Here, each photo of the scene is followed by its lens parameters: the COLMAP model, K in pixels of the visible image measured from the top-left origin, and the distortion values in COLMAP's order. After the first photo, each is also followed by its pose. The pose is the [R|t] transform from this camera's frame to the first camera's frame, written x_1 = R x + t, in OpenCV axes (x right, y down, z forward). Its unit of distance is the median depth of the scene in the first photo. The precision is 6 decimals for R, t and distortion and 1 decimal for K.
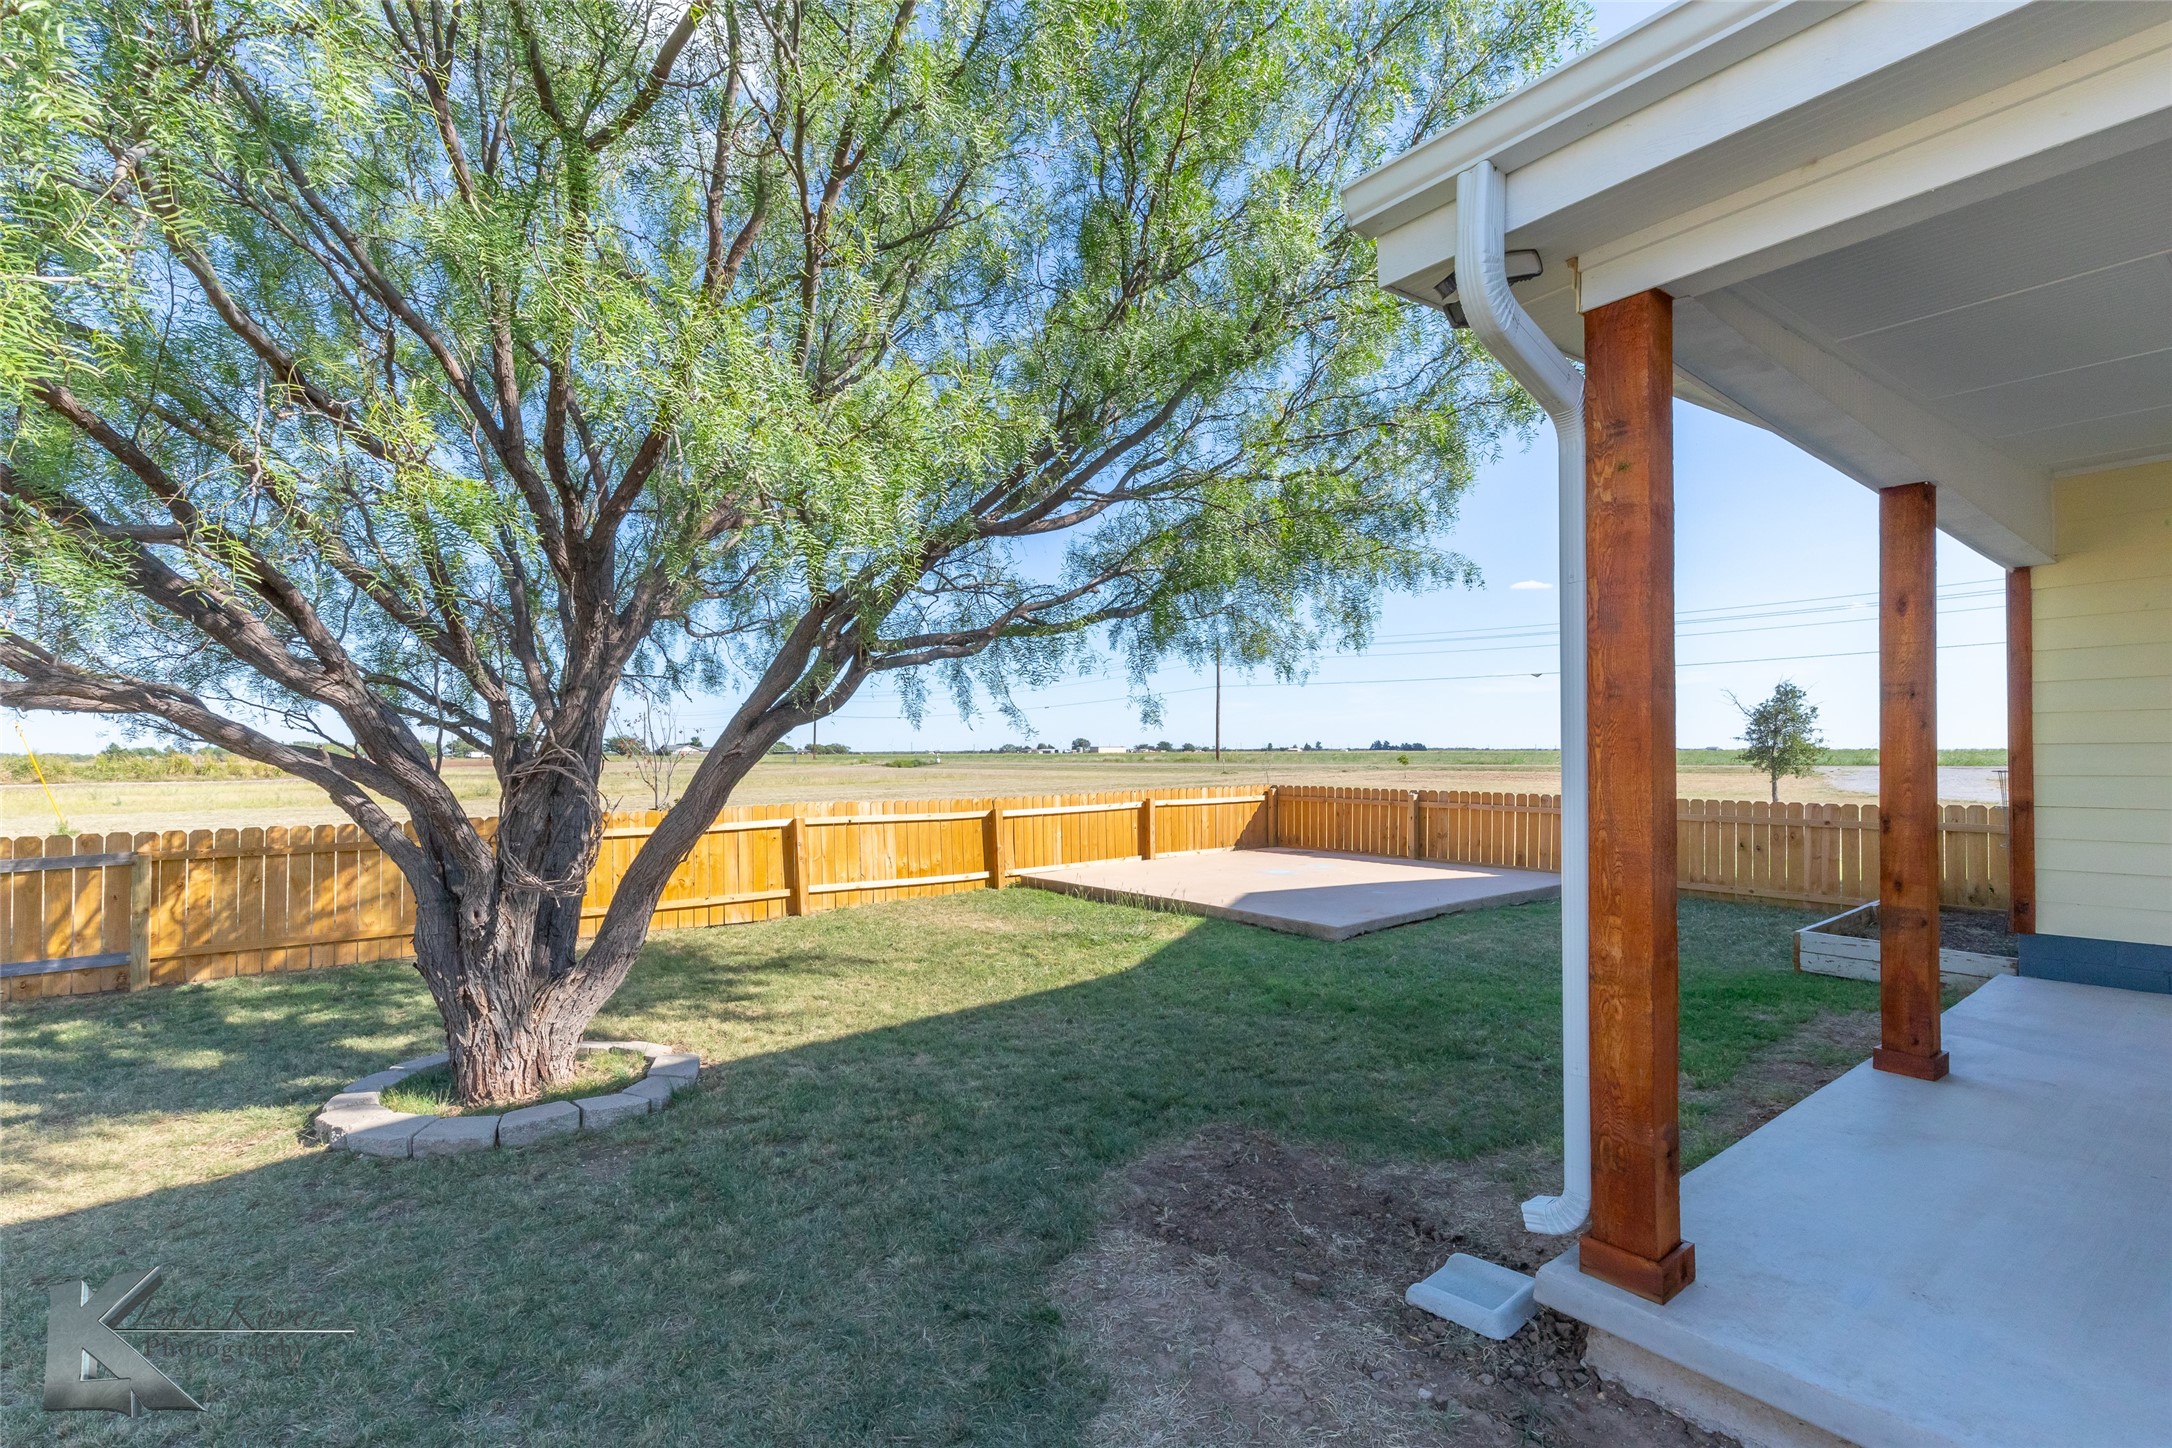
lens RADIAL K [[991.1, 0, 1087.1], [0, 991.1, 744.5], [0, 0, 1]] dist [-0.024406, 0.000002]
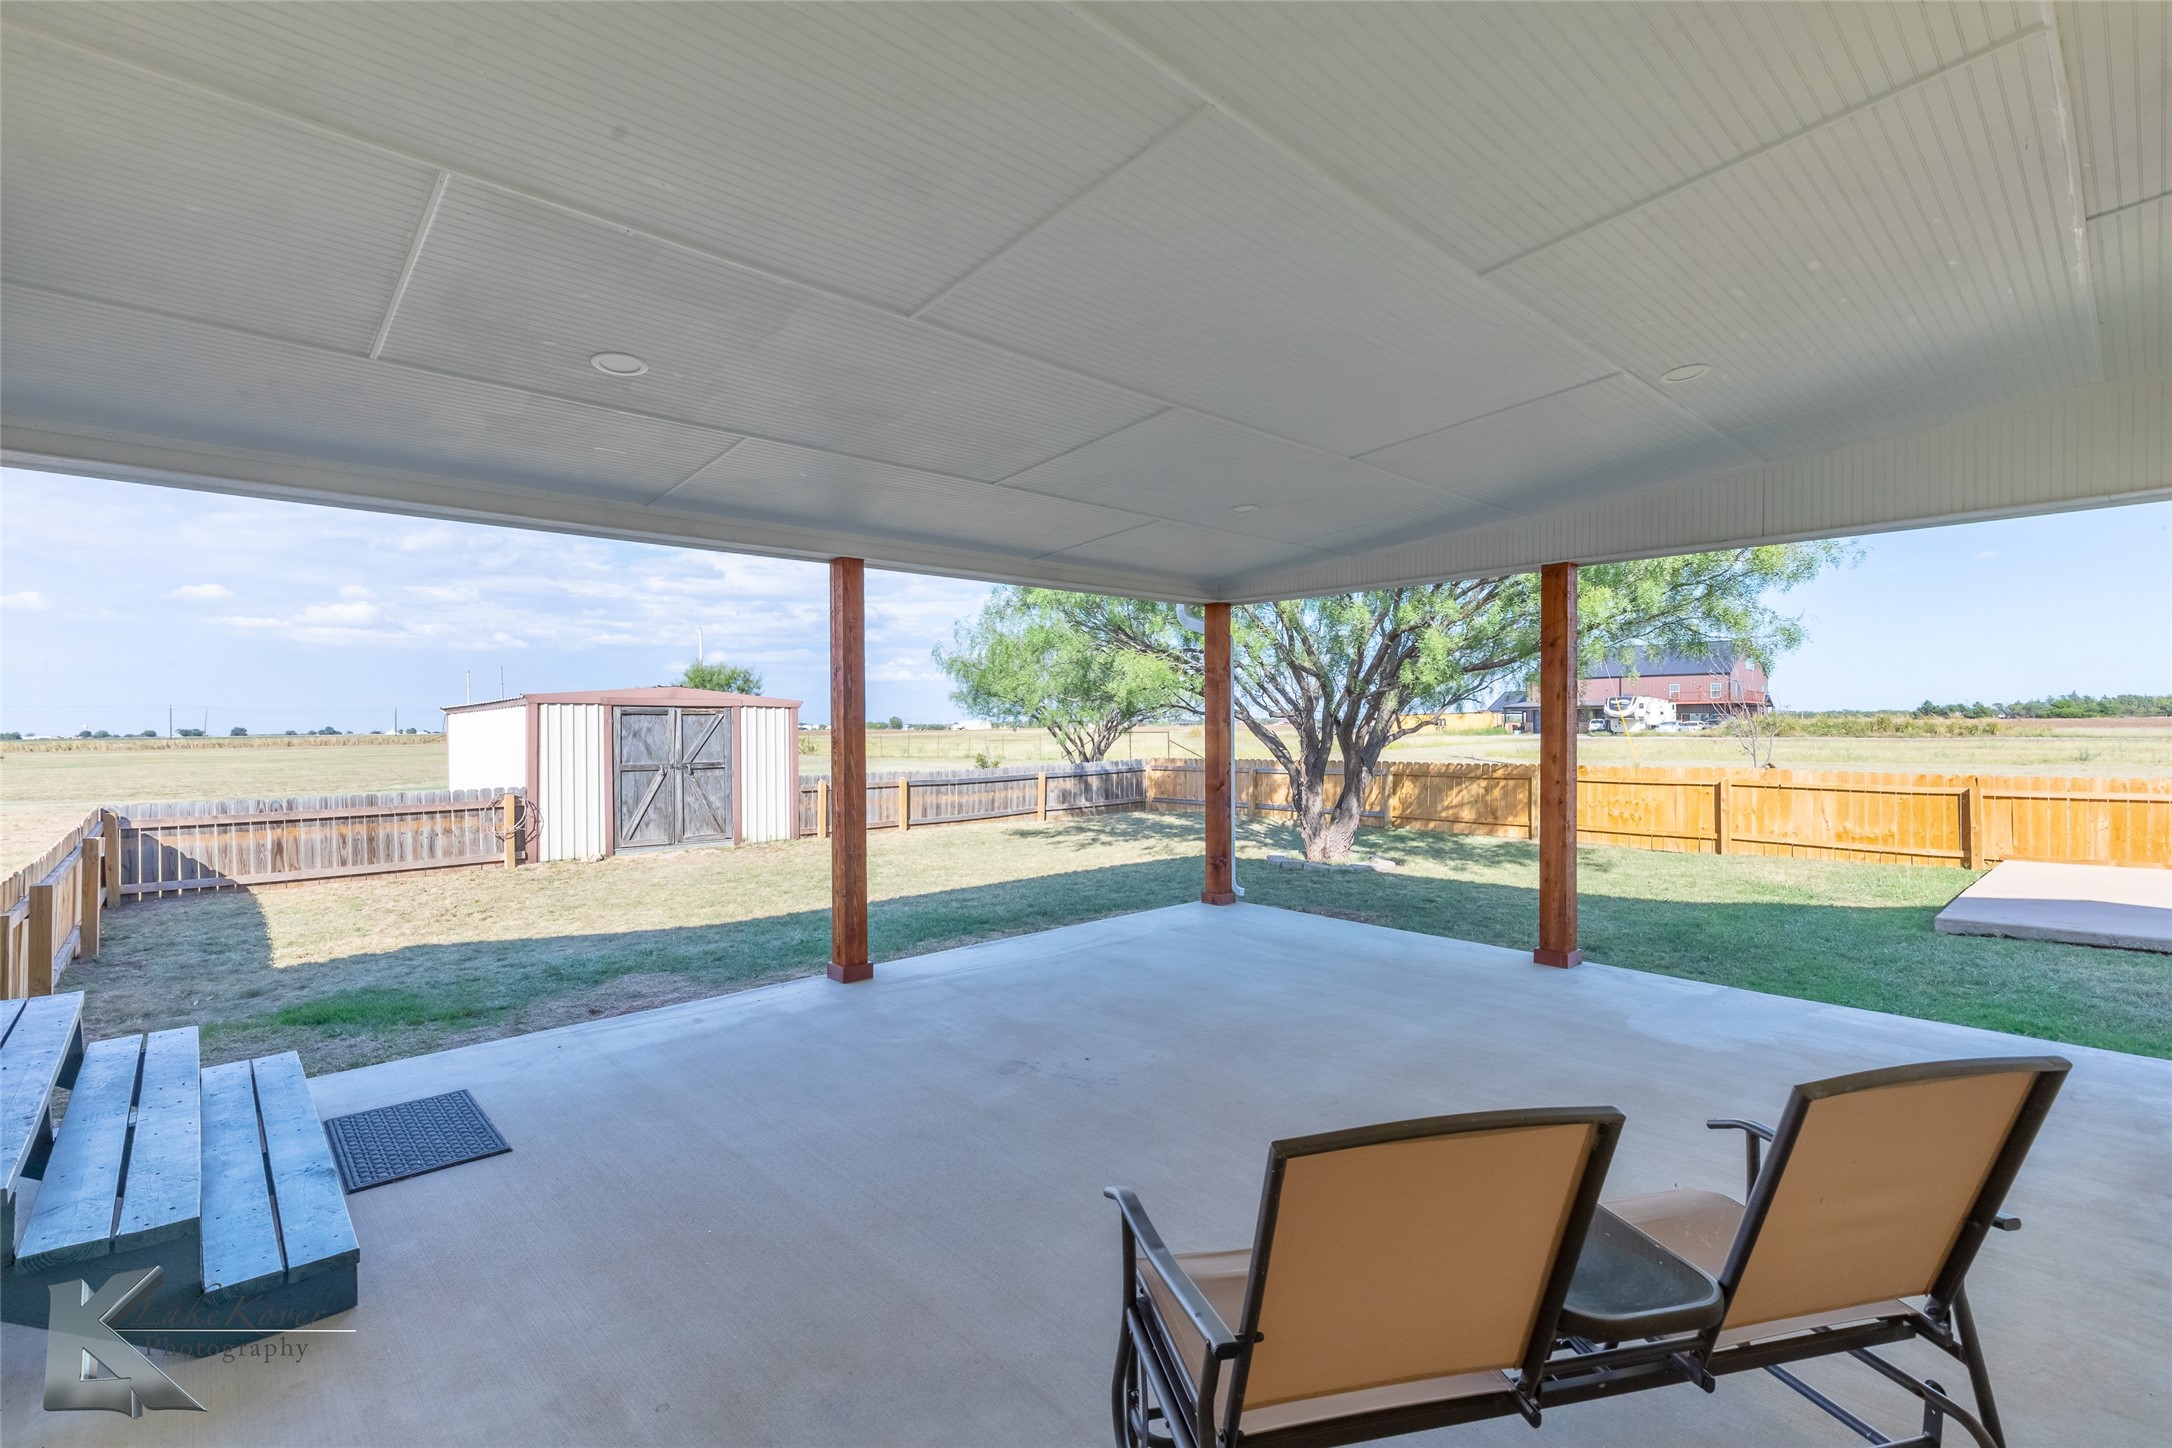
lens RADIAL K [[991.1, 0, 1083.2], [0, 991.1, 721.9], [0, 0, 1]] dist [-0.024406, 0.000002]
pose [[0.063487, 0.006090, -0.997964, 0.817023], [0.016582, 0.999837, 0.007157, -0.020603], [0.997845, -0.017003, 0.063376, 0.074834]]
